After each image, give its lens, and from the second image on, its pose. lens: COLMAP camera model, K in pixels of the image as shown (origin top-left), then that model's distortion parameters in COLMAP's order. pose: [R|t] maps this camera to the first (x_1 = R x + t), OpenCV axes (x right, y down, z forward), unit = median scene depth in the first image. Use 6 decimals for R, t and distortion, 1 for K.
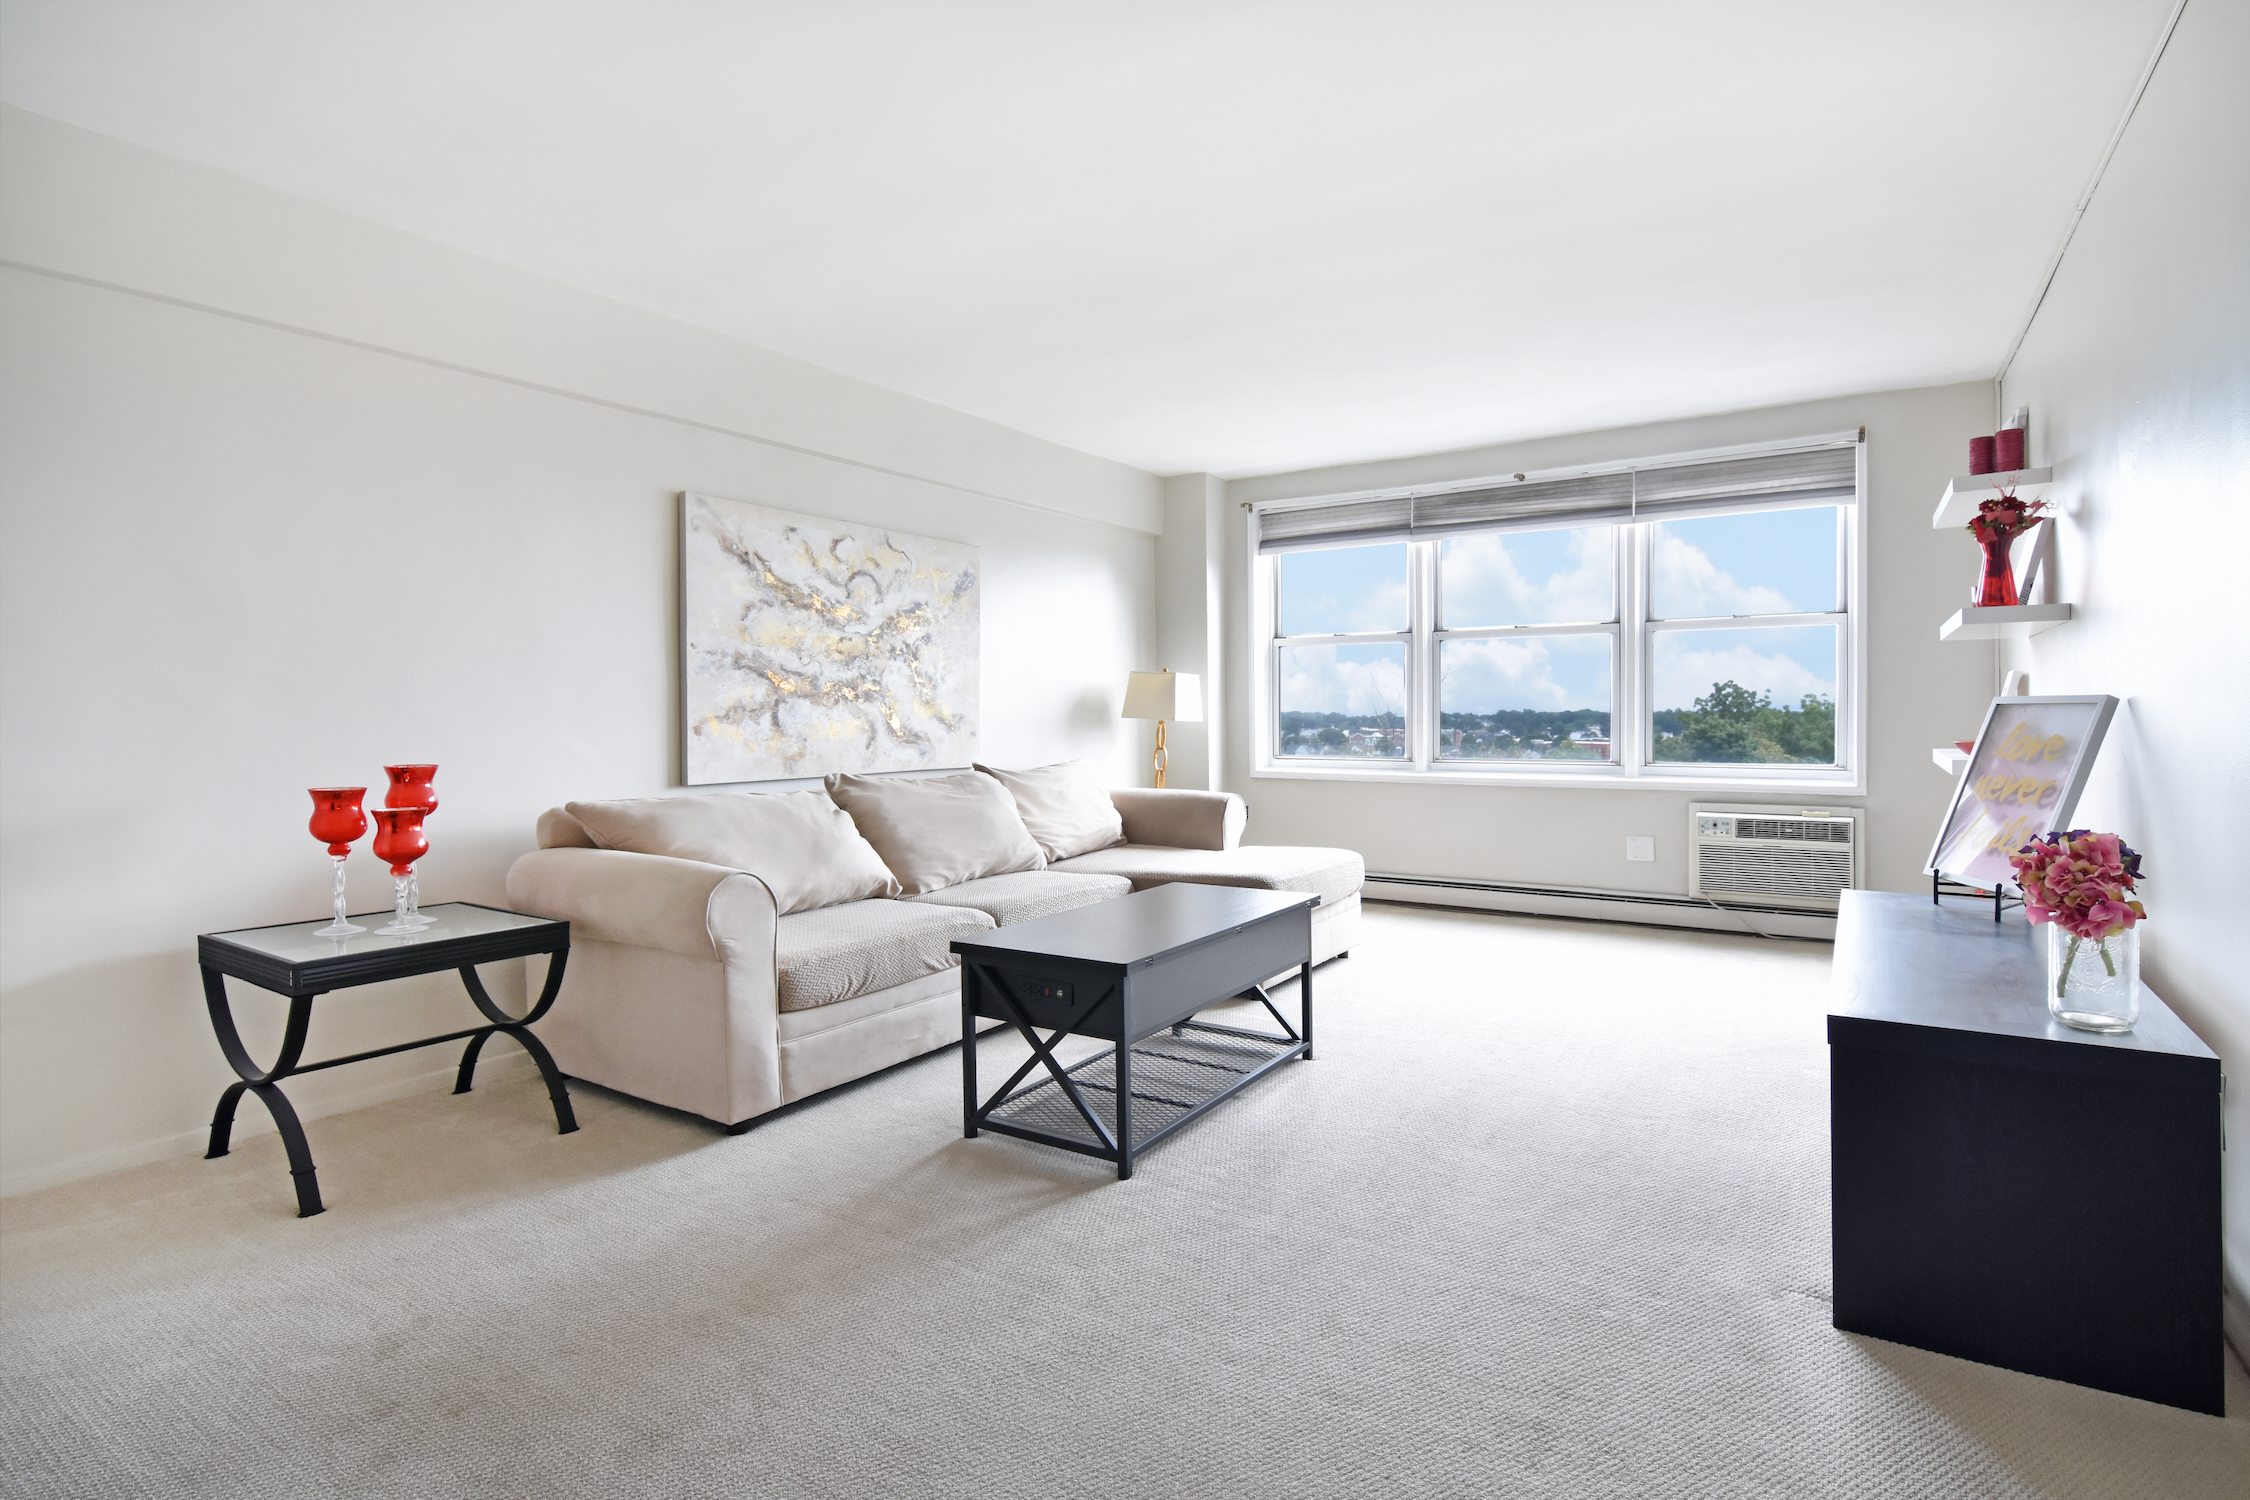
lens RADIAL K [[1097.7, 0, 1123.0], [0, 1097.7, 739.4], [0, 0, 1]] dist [0.017233, -0.015760]
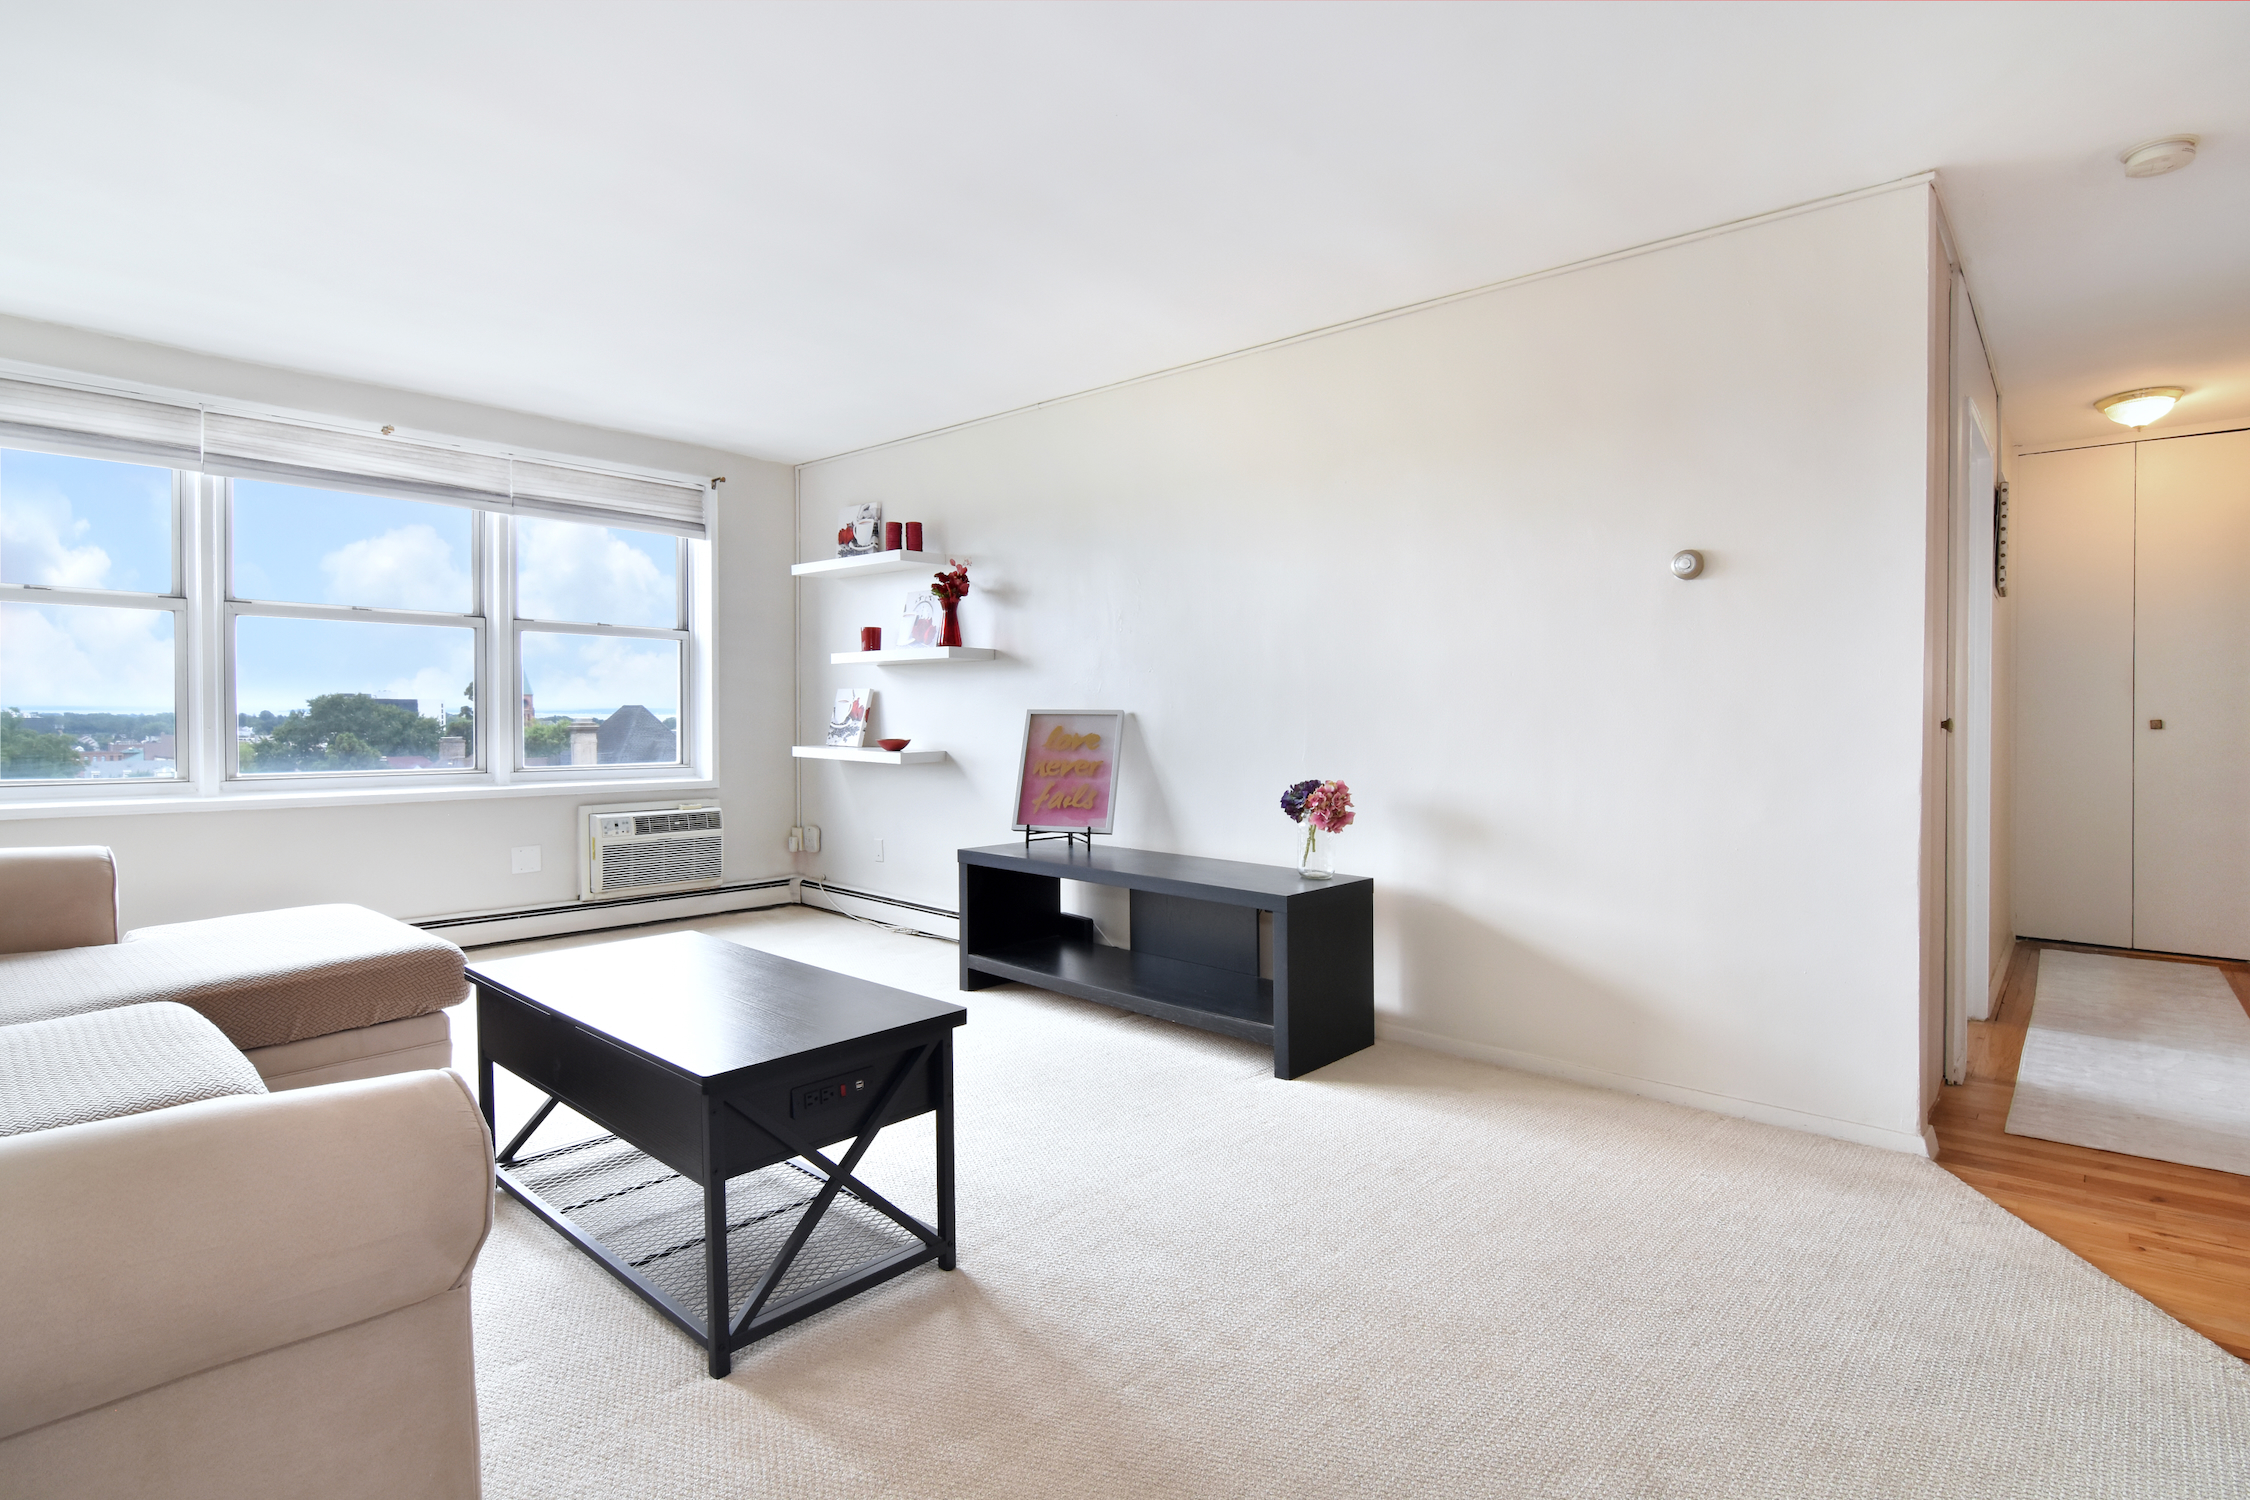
lens RADIAL K [[1097.7, 0, 1123.0], [0, 1097.7, 739.4], [0, 0, 1]] dist [0.017233, -0.015760]
pose [[0.144445, -0.011964, 0.989441, -0.589551], [0.014603, 0.999844, 0.009958, -0.008799], [-0.989405, 0.013010, 0.144597, 0.536283]]
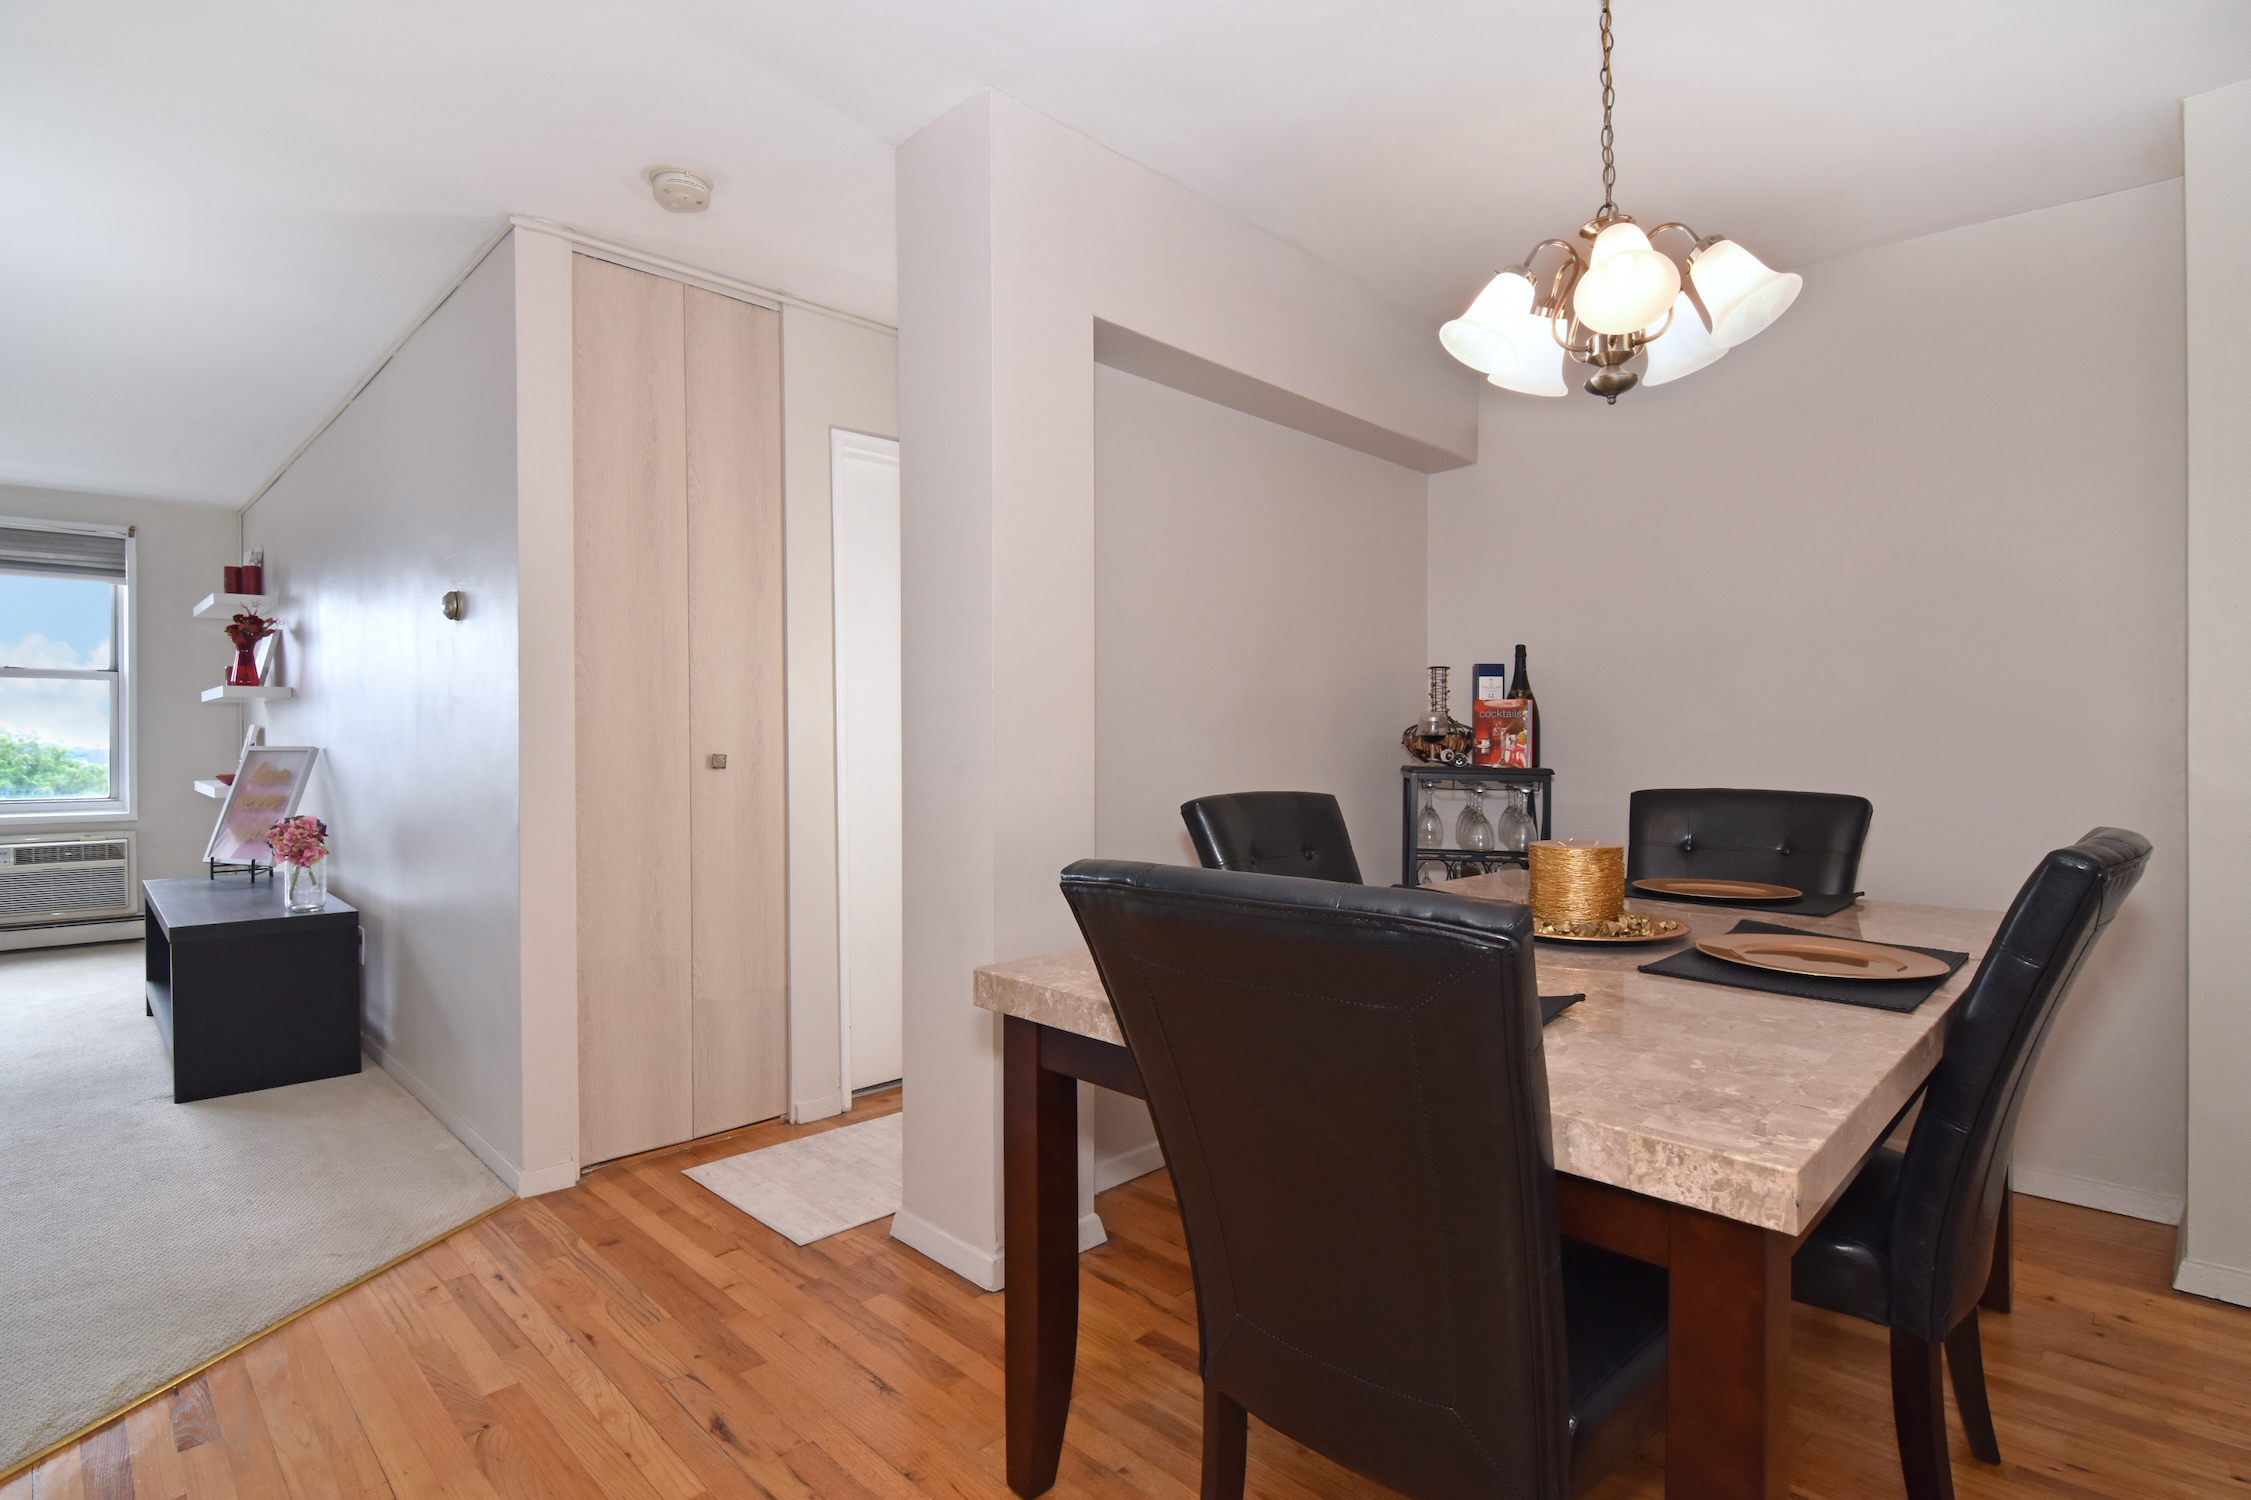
lens RADIAL K [[1098.2, 0, 1123.5], [0, 1098.2, 739.4], [0, 0, 1]] dist [0.017233, -0.015760]
pose [[0.211634, 0.008146, 0.977315, -0.420452], [0.020802, 0.999701, -0.012837, -0.001540], [-0.977128, 0.023047, 0.211401, -0.483106]]
